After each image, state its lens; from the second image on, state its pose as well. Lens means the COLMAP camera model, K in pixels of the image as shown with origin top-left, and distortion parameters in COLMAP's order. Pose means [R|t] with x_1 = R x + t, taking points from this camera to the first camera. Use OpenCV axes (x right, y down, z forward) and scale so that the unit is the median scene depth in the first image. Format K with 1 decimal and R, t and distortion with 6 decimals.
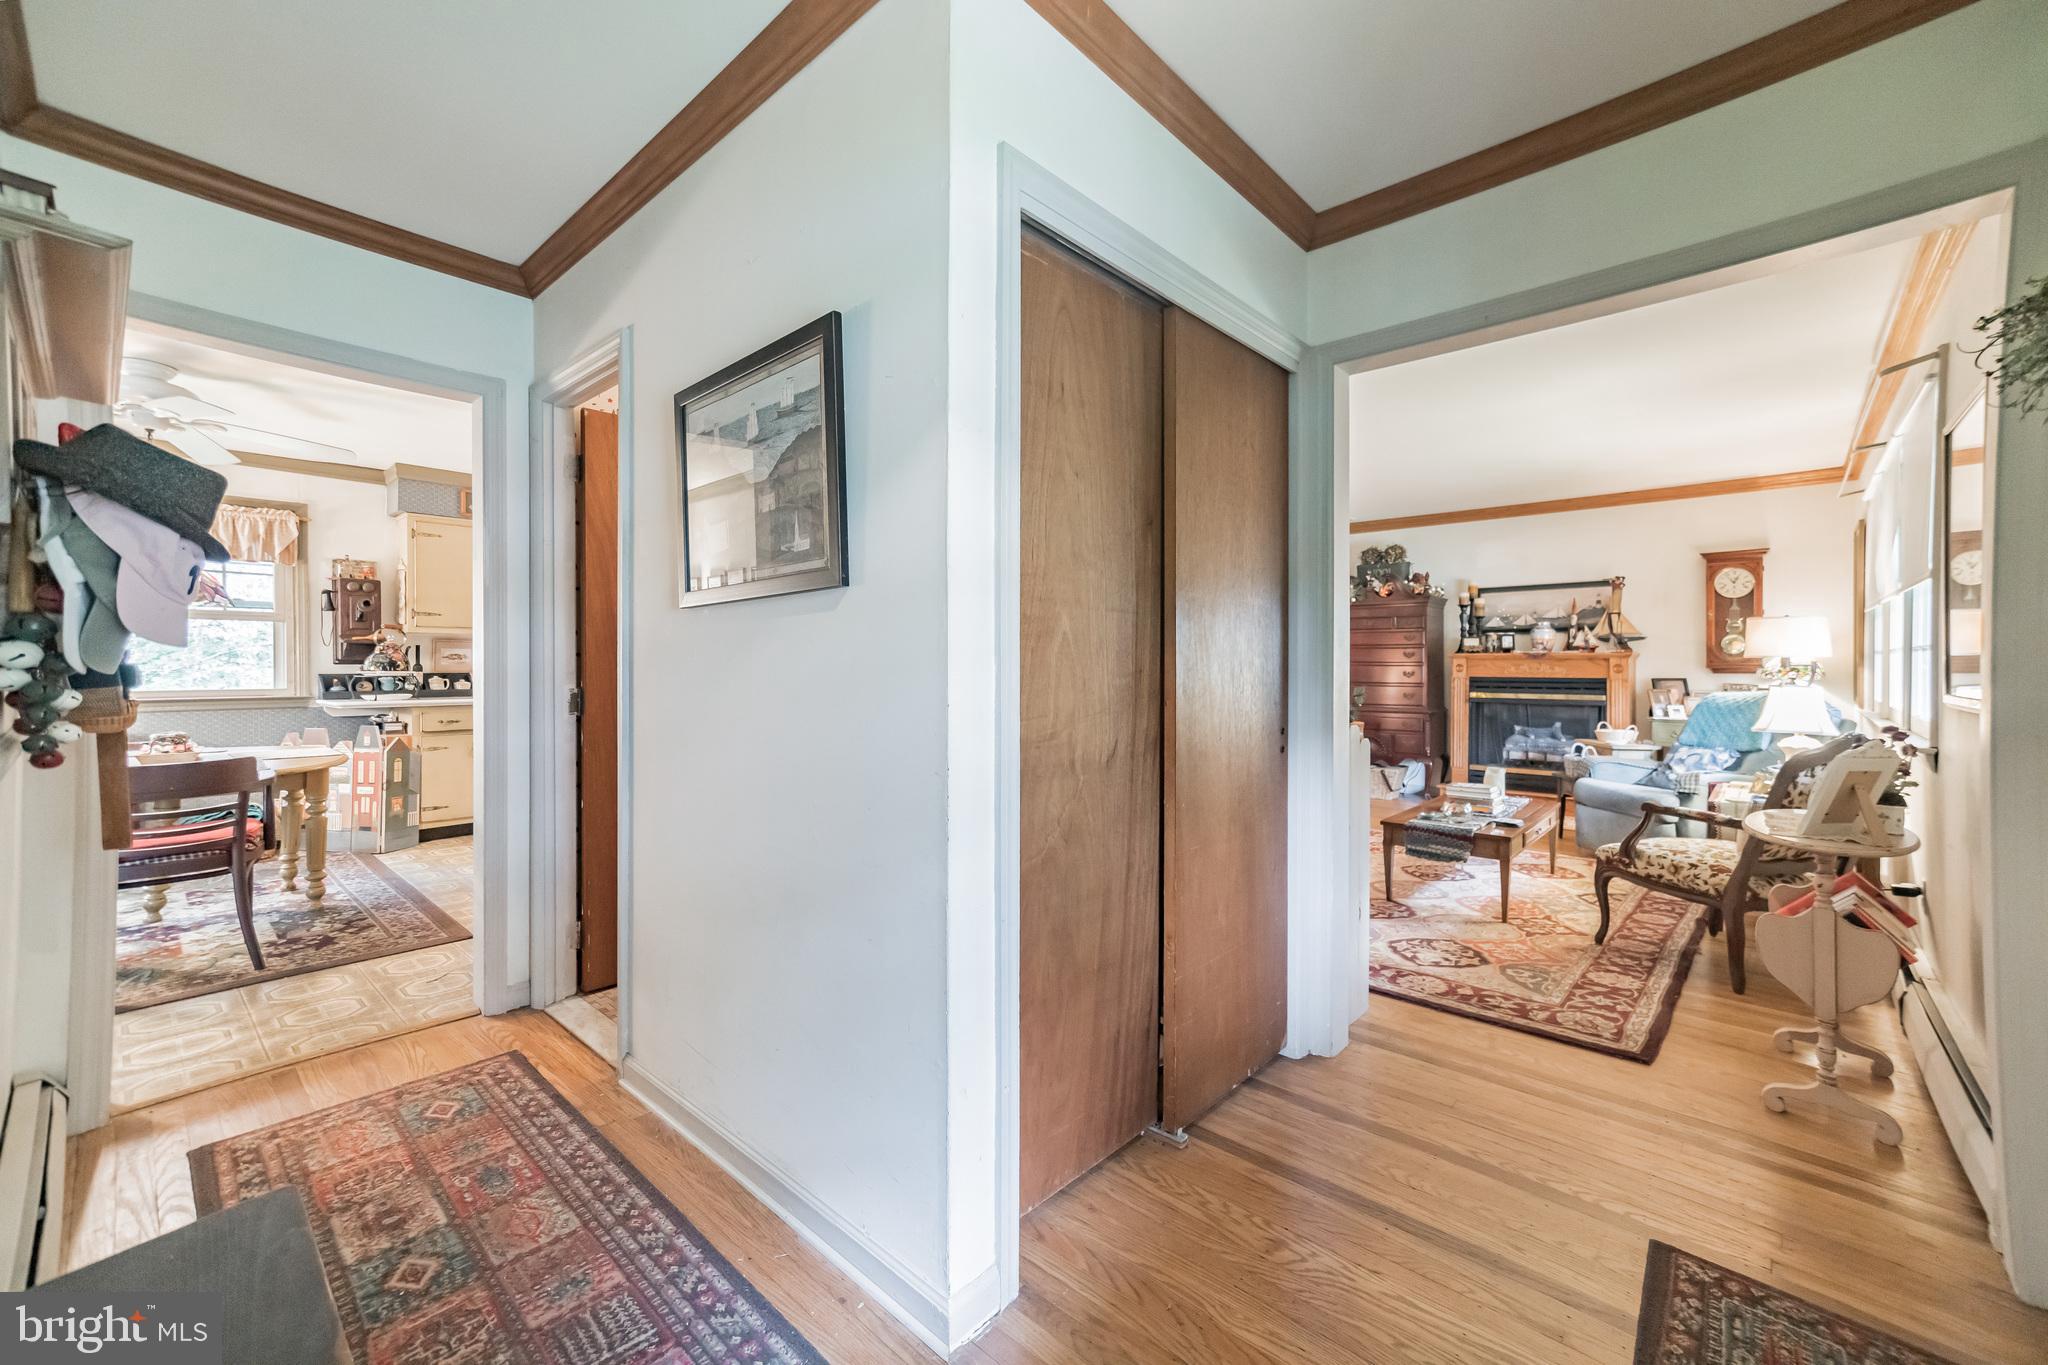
lens RADIAL K [[810.3, 0, 1021.5], [0, 810.3, 662.0], [0, 0, 1]] dist [0.001188, 0.000078]
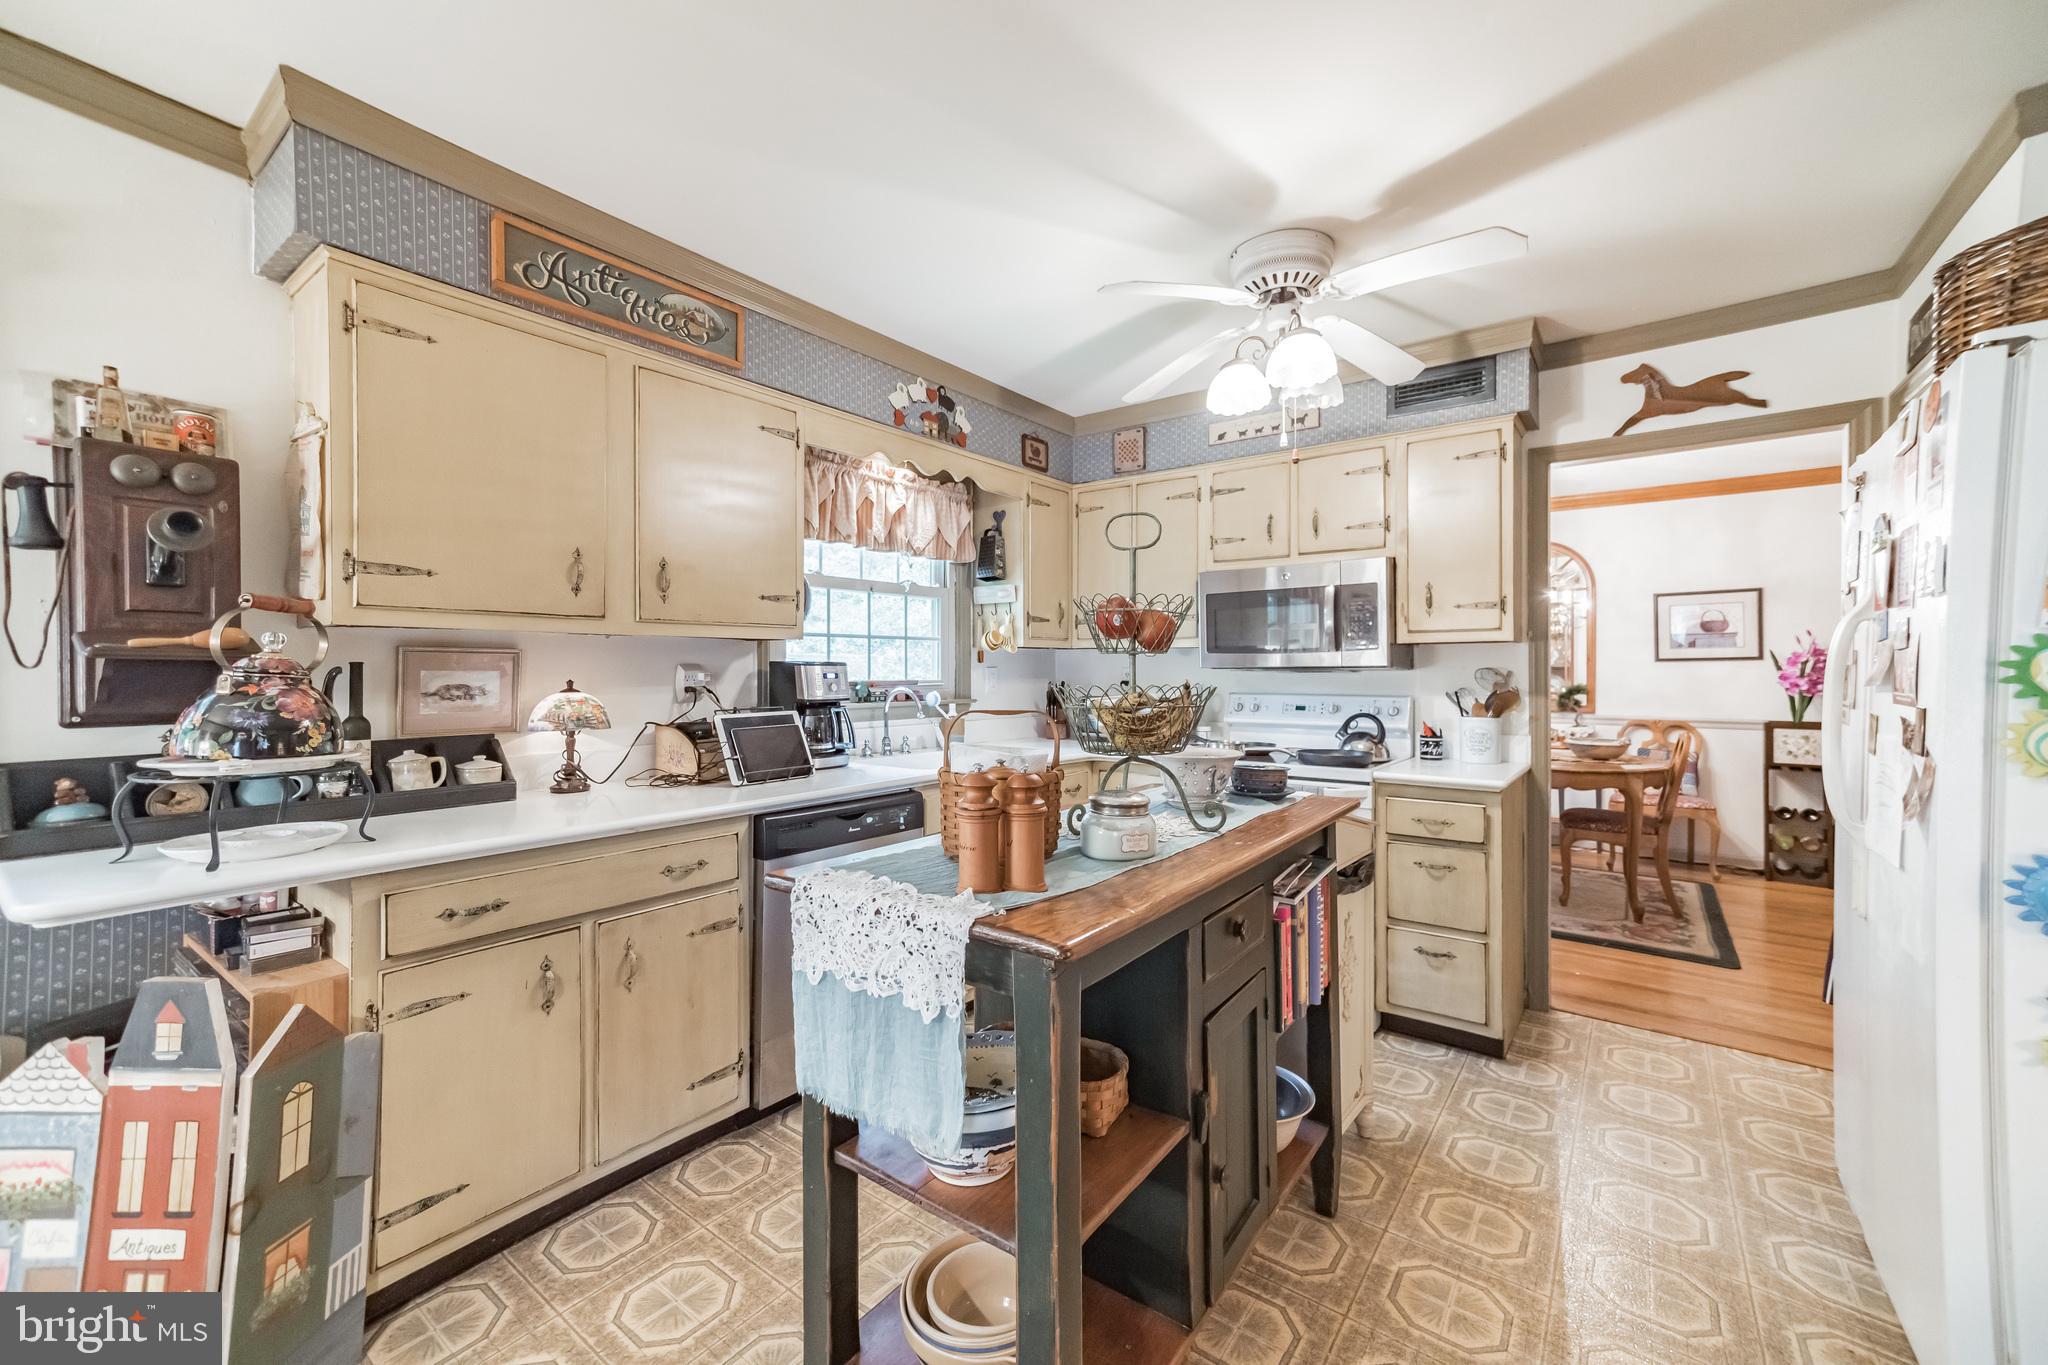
lens RADIAL K [[841.9, 0, 1013.7], [0, 841.9, 663.5], [0, 0, 1]] dist [-0.019518, 0.027447]
pose [[0.997647, 0.000694, 0.068552, -0.519012], [-0.000296, 0.999983, -0.005817, -0.019580], [-0.068555, 0.005783, 0.997631, 0.660671]]
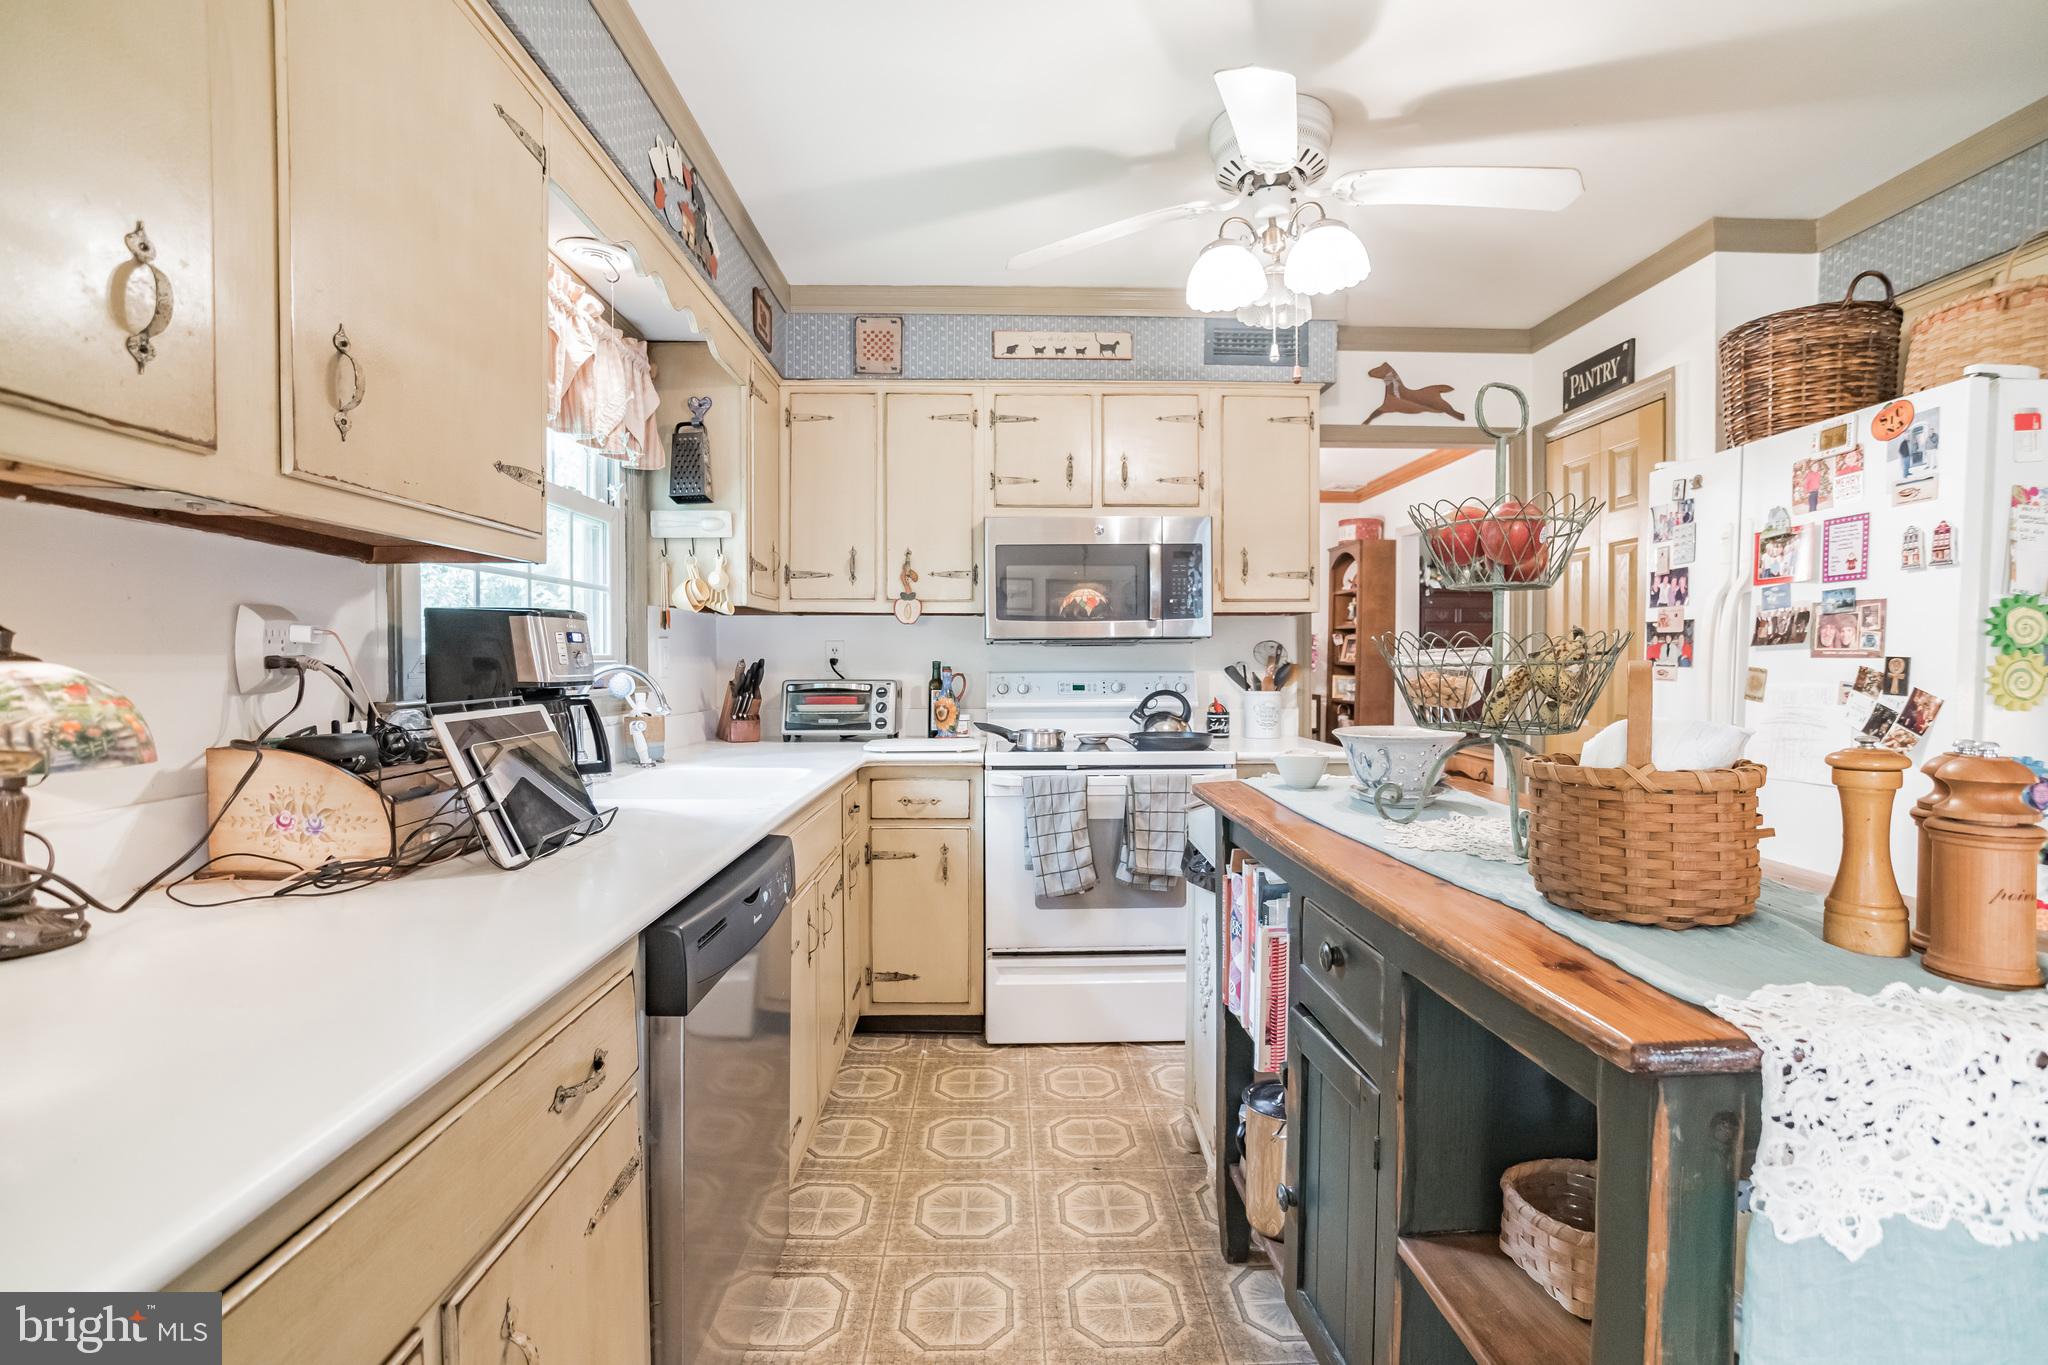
lens RADIAL K [[919.4, 0, 1024.0], [0, 919.4, 682.5], [0, 0, 1]] dist [-0.064568, 0.022697]
pose [[0.725976, -0.017147, 0.687507, -0.715690], [0.000998, 0.999714, 0.023880, -0.005619], [-0.687720, -0.016650, 0.725785, 0.899287]]
